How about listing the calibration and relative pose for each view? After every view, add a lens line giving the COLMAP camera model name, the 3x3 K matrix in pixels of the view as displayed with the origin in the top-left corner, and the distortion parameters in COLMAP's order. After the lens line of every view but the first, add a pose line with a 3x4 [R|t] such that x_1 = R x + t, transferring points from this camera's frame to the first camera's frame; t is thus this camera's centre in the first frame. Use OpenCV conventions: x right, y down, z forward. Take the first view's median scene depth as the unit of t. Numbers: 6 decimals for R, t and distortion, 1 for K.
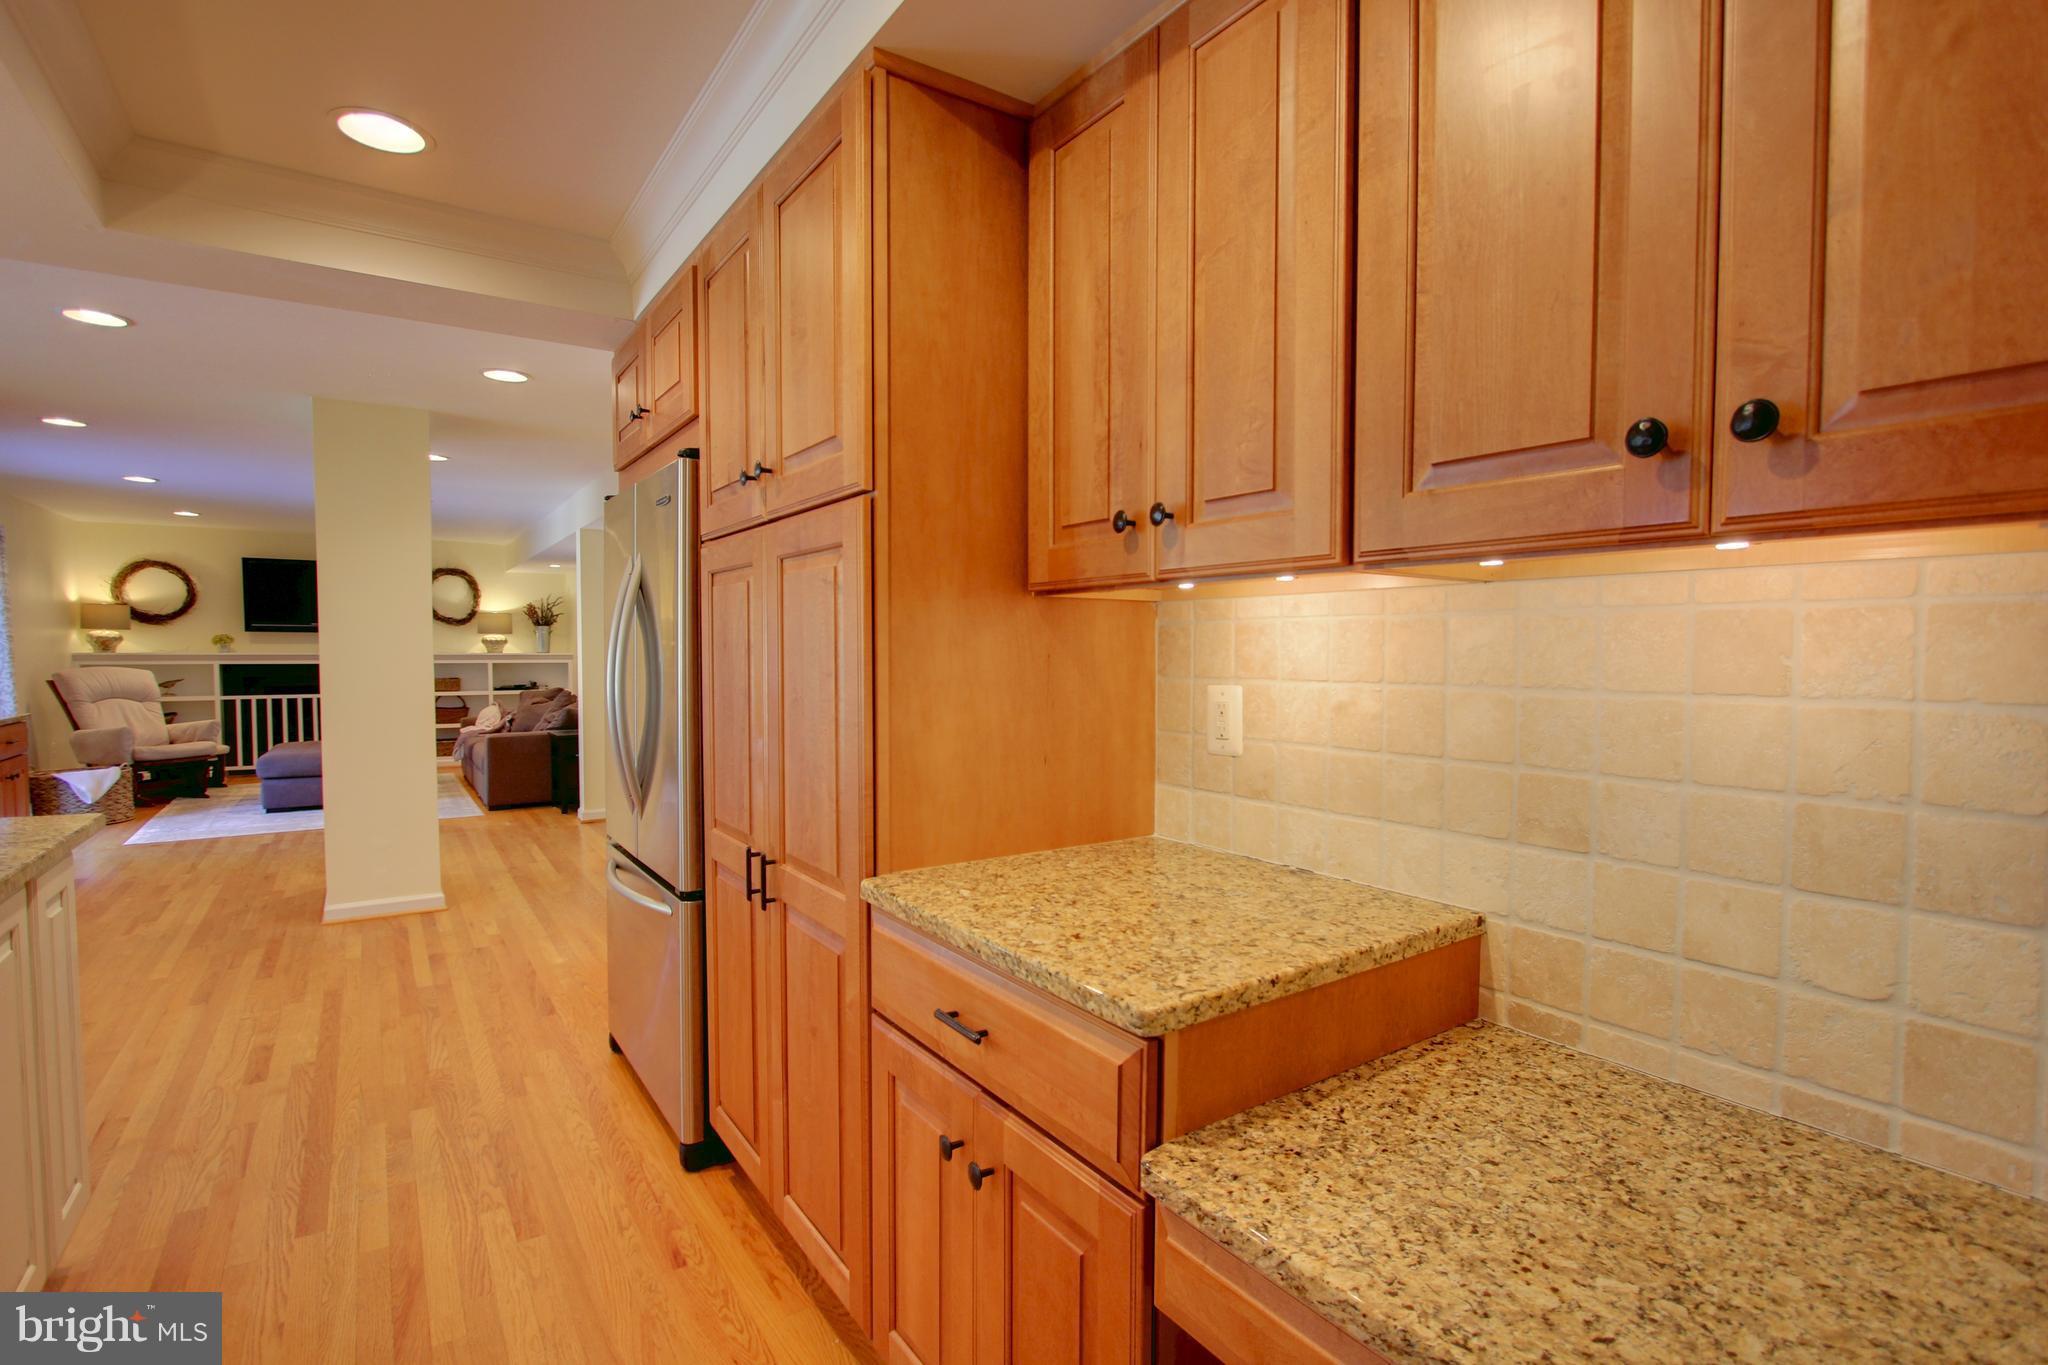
lens RADIAL K [[959.4, 0, 1048.0], [0, 959.4, 702.2], [0, 0, 1]] dist [-0.015034, 0.001306]
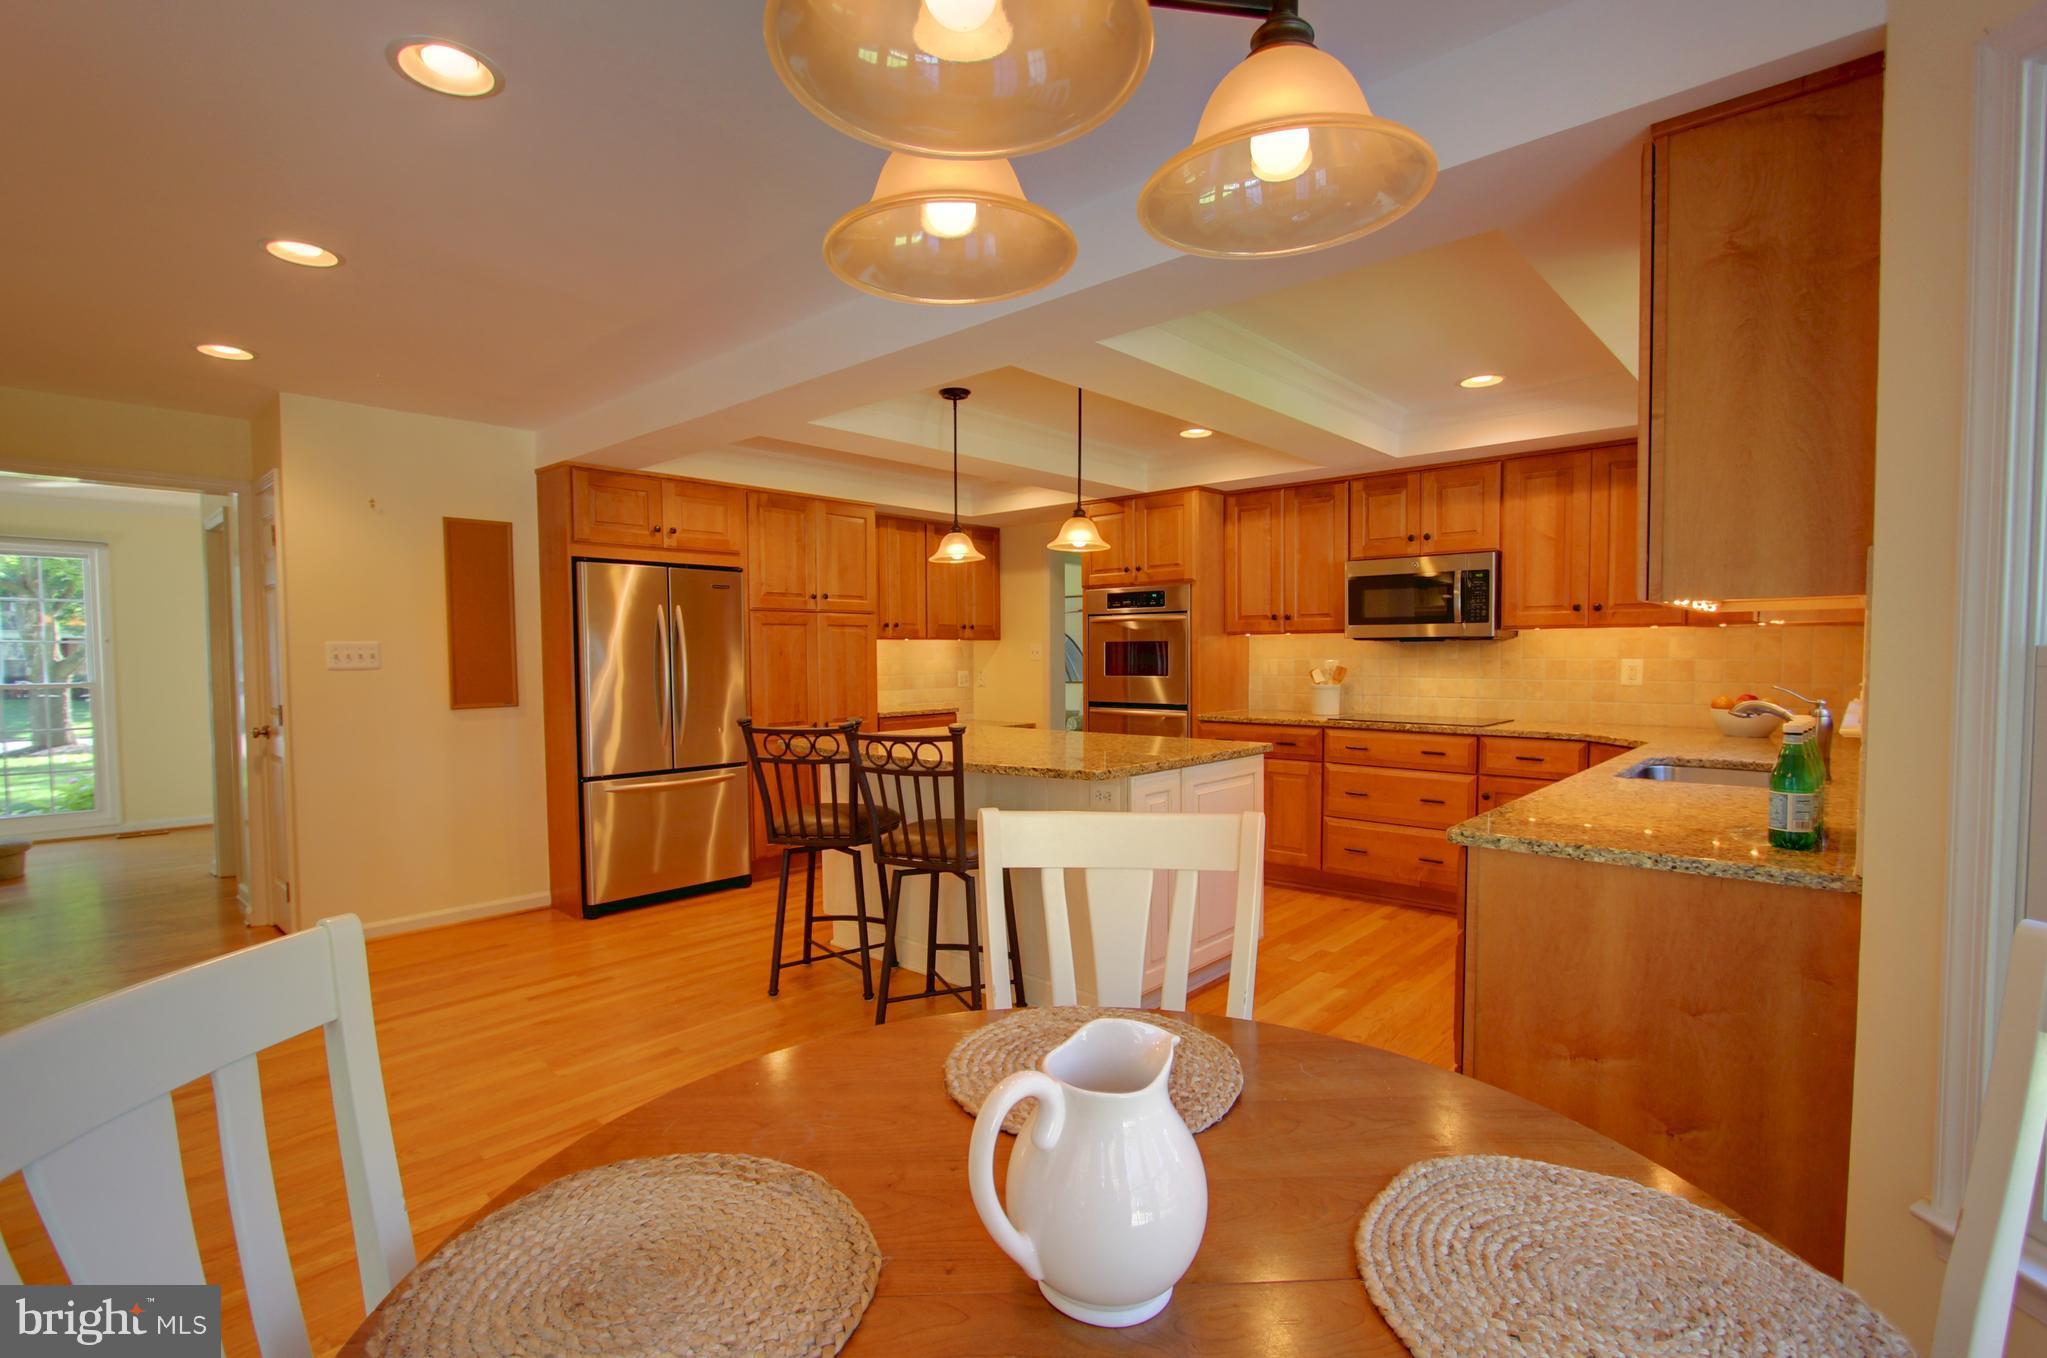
lens RADIAL K [[958.9, 0, 1031.1], [0, 958.9, 681.1], [0, 0, 1]] dist [-0.015034, 0.001306]
pose [[-0.211688, -0.034284, 0.976736, -1.259855], [0.058231, 0.997167, 0.047622, -0.026781], [-0.975601, 0.066958, -0.209092, 0.369788]]
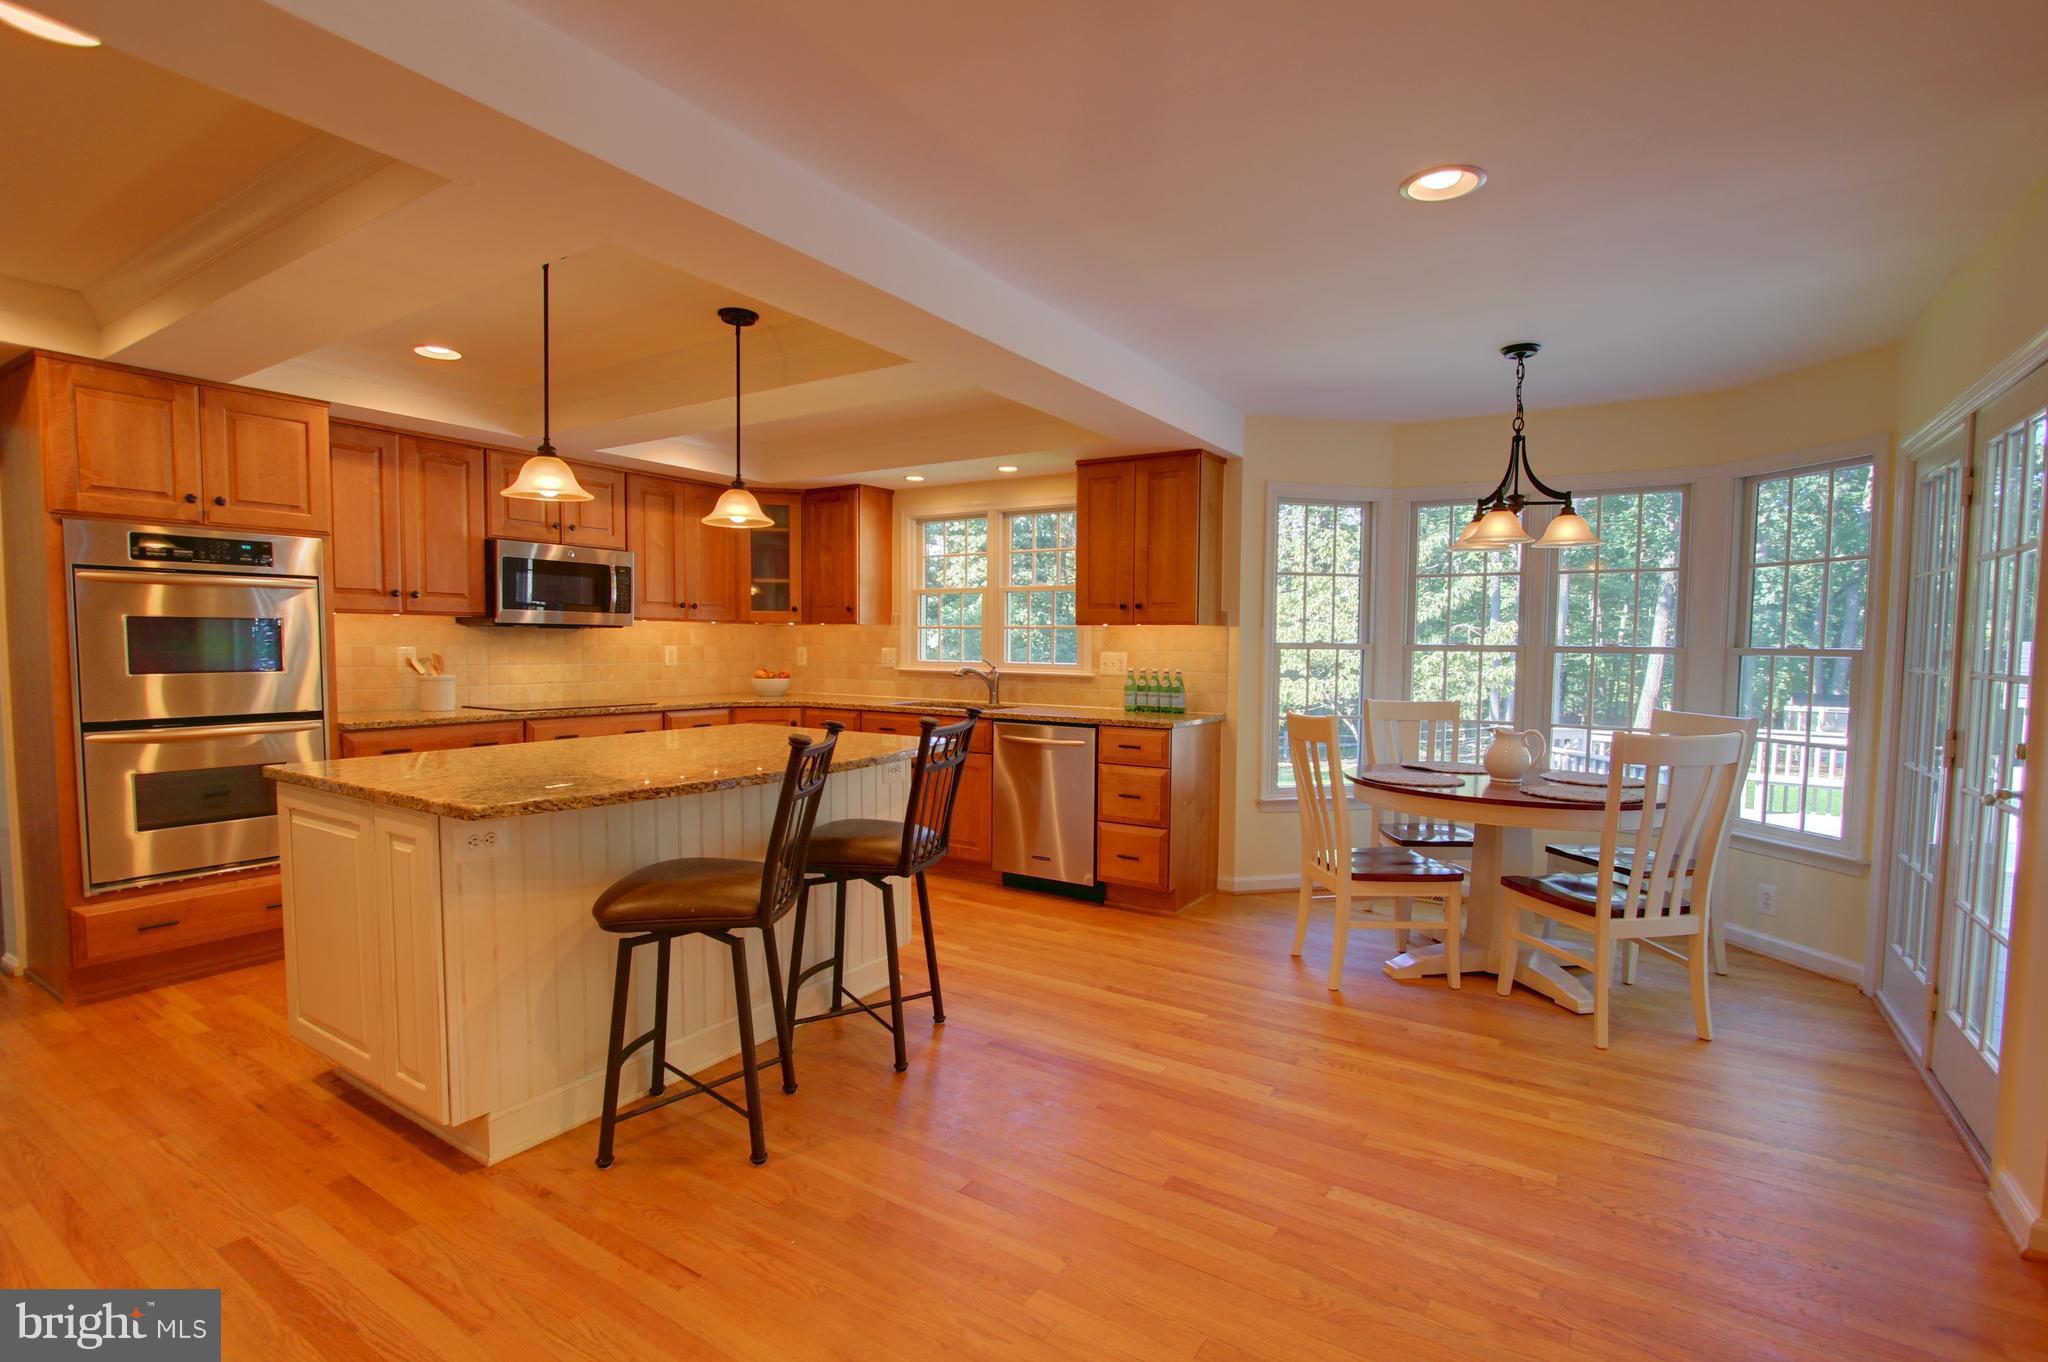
lens RADIAL K [[959.4, 0, 1031.6], [0, 959.4, 685.4], [0, 0, 1]] dist [-0.015034, 0.001306]
pose [[-0.930252, 0.002603, -0.366912, -0.487342], [-0.034573, 0.994904, 0.094713, -0.049575], [0.365289, 0.100793, -0.925422, 0.876080]]
